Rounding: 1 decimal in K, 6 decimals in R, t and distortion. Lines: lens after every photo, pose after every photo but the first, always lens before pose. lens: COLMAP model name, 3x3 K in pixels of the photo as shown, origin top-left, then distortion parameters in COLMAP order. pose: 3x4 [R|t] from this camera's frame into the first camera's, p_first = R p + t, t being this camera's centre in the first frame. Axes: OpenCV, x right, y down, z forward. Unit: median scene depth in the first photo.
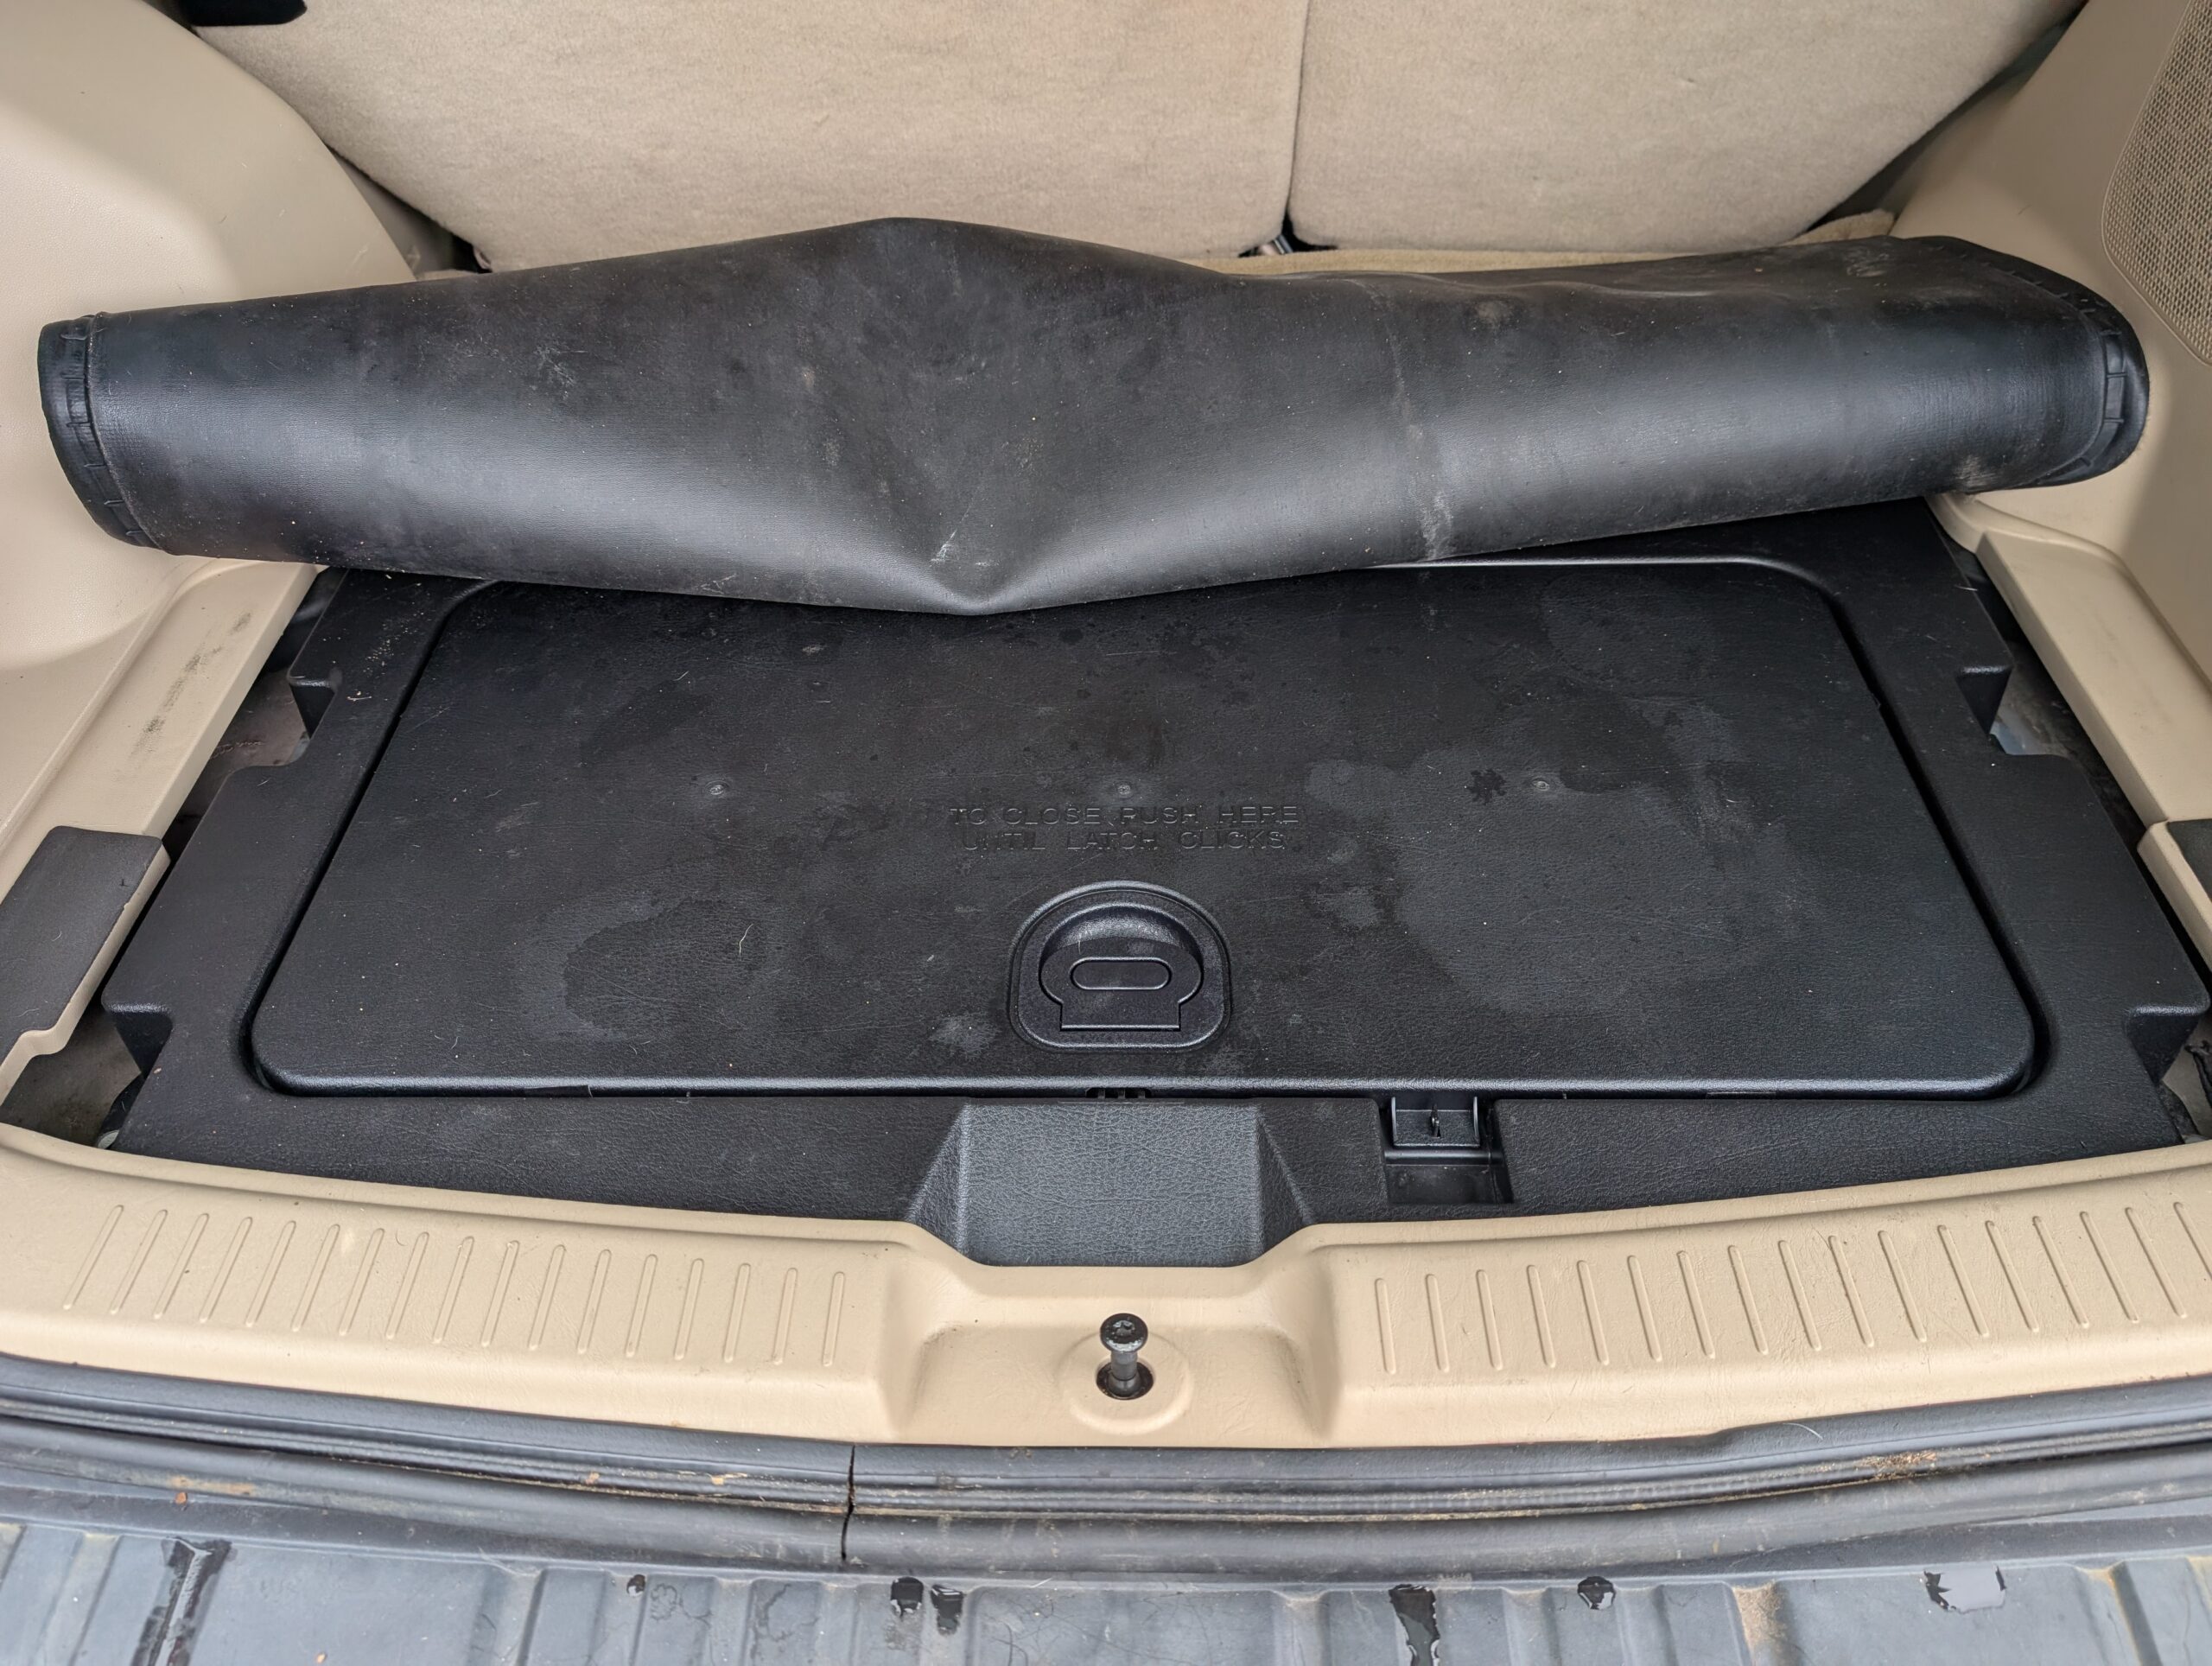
lens RADIAL K [[1540.4, 0, 1106.0], [0, 1540.4, 833.0], [0, 0, 1]] dist [-0.003036, -0.002606]
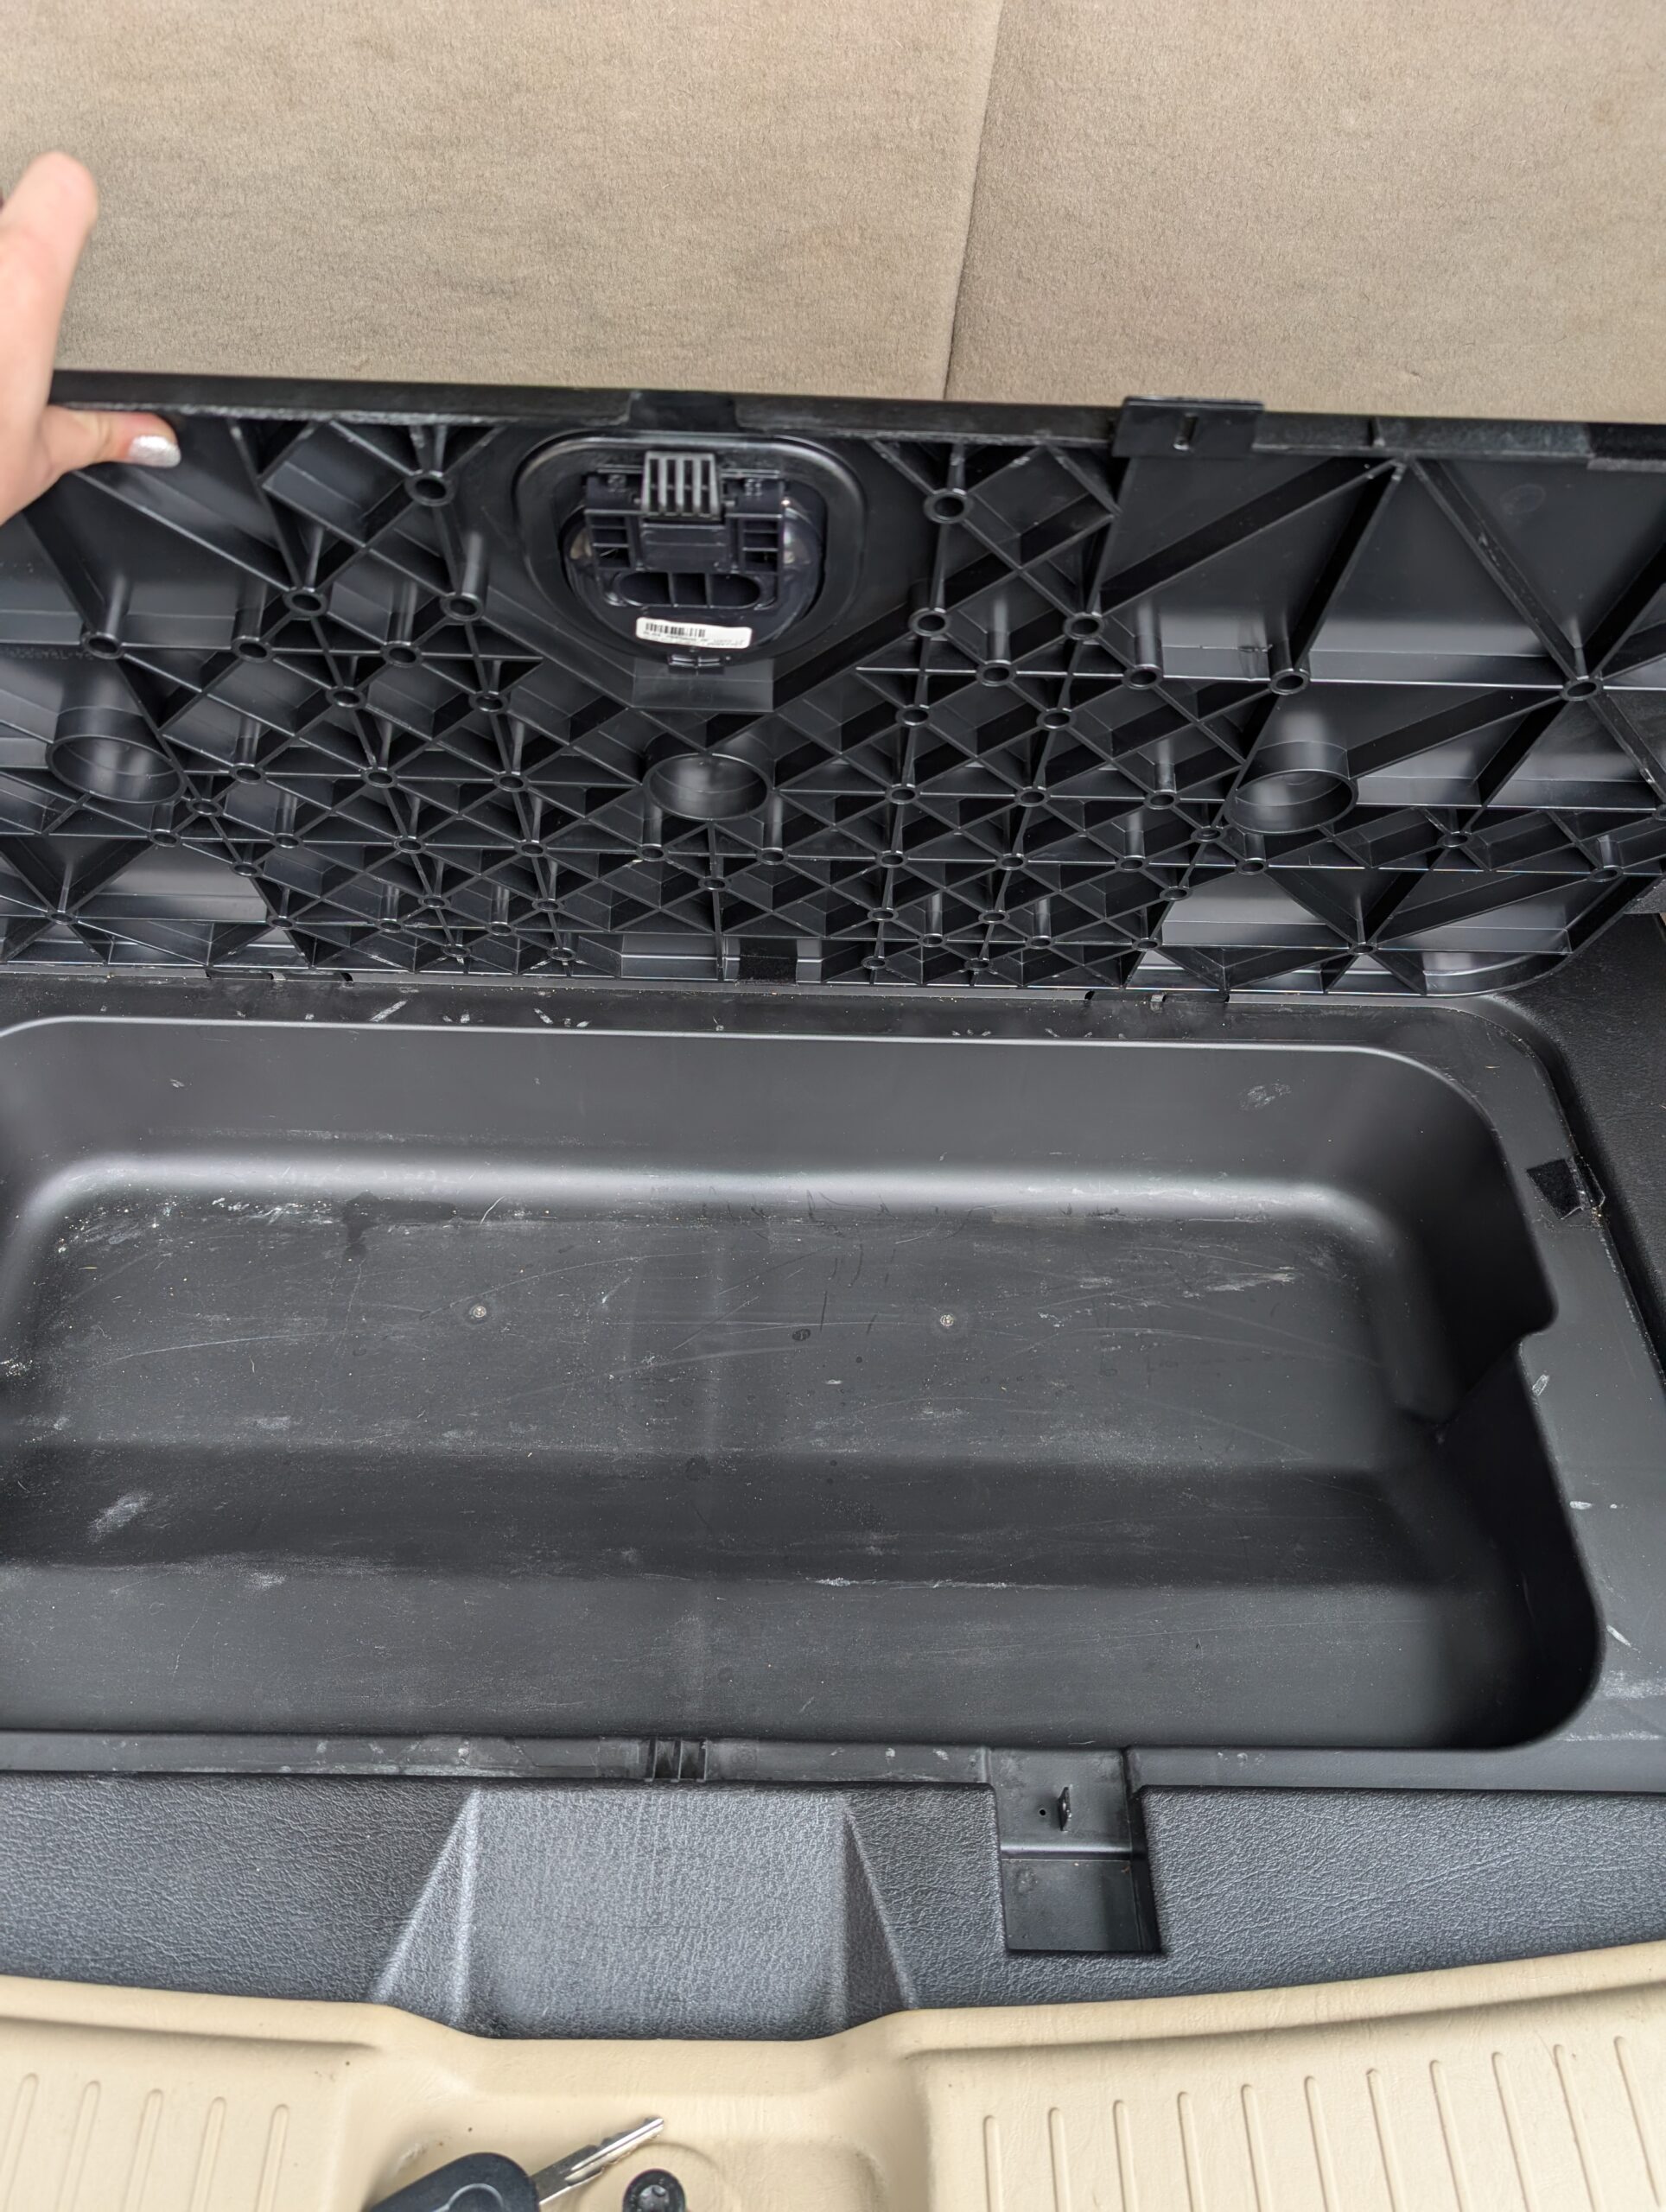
lens RADIAL K [[1507.4, 0, 825.3], [0, 1507.4, 1057.7], [0, 0, 1]] dist [0.000519, -0.001770]
pose [[0.997950, 0.025159, 0.058841, 0.034011], [-0.029843, 0.996337, 0.080137, -0.272309], [-0.056610, -0.081729, 0.995046, 0.269762]]
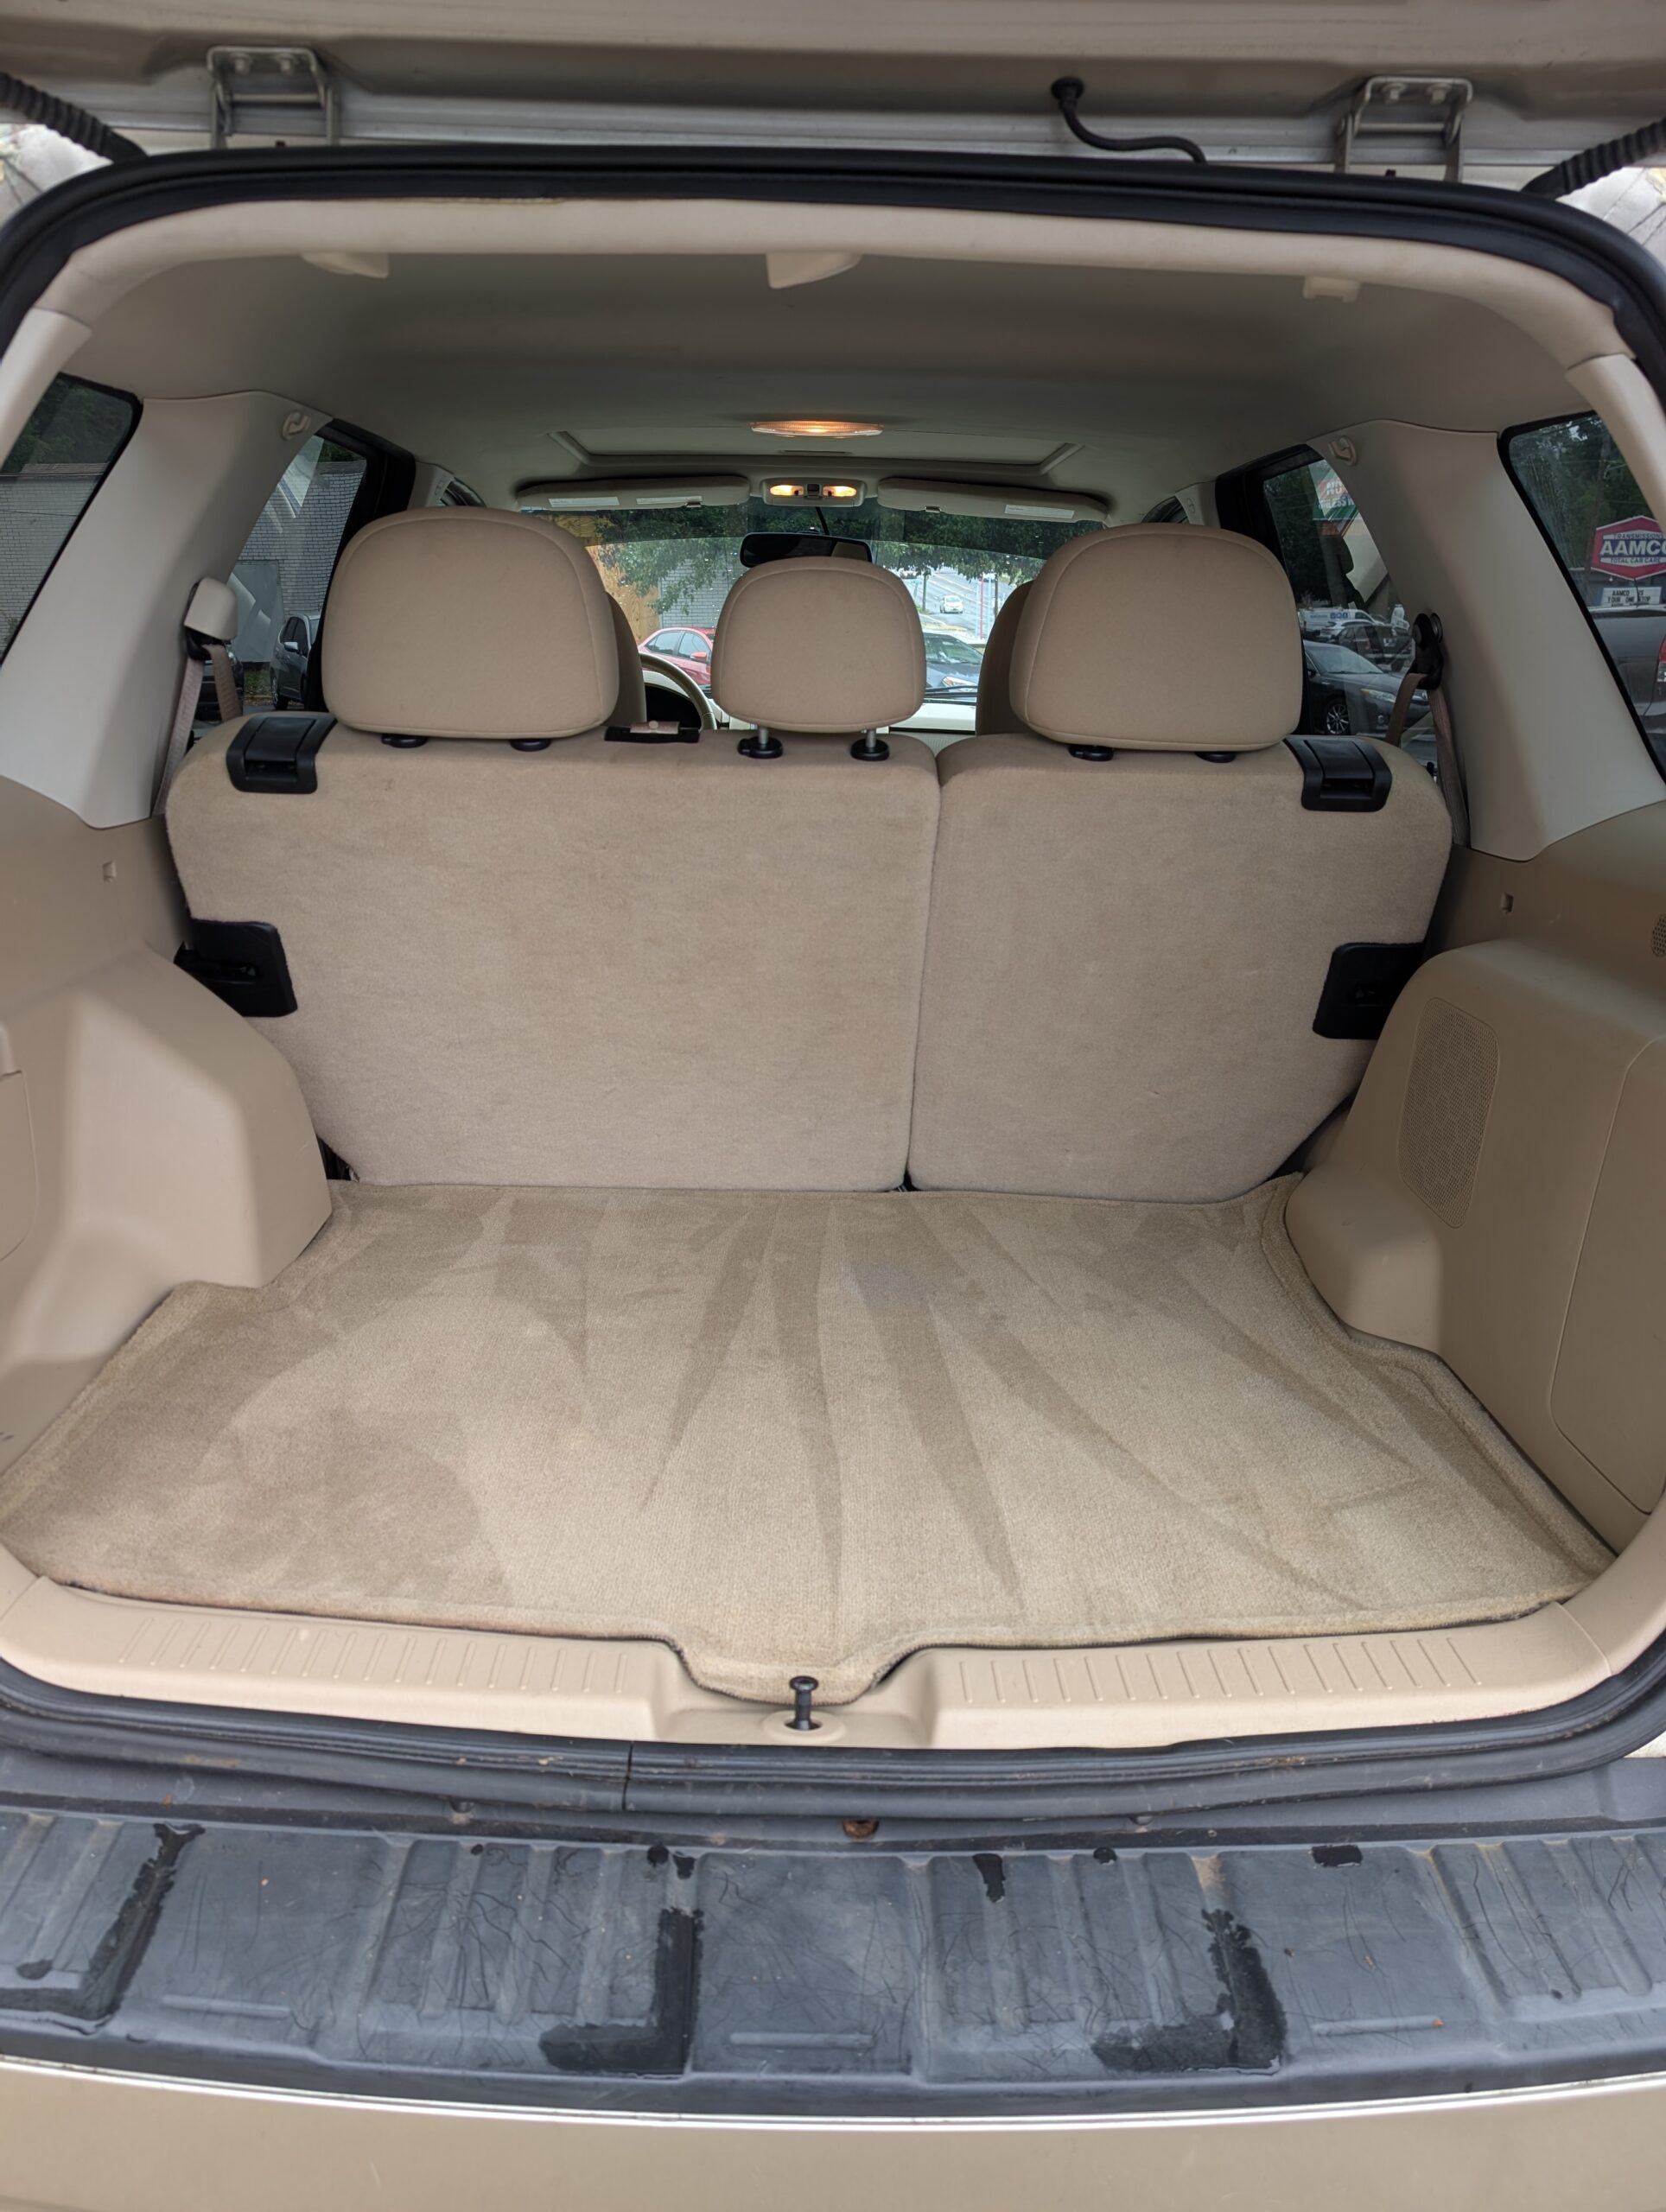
lens RADIAL K [[1589.3, 0, 824.0], [0, 1589.3, 1102.0], [0, 0, 1]] dist [0.011803, -0.005765]
pose [[0.997862, 0.046798, 0.045629, -0.064277], [-0.017935, 0.867363, -0.497353, 0.558373], [-0.062852, 0.495471, 0.866348, -0.656869]]
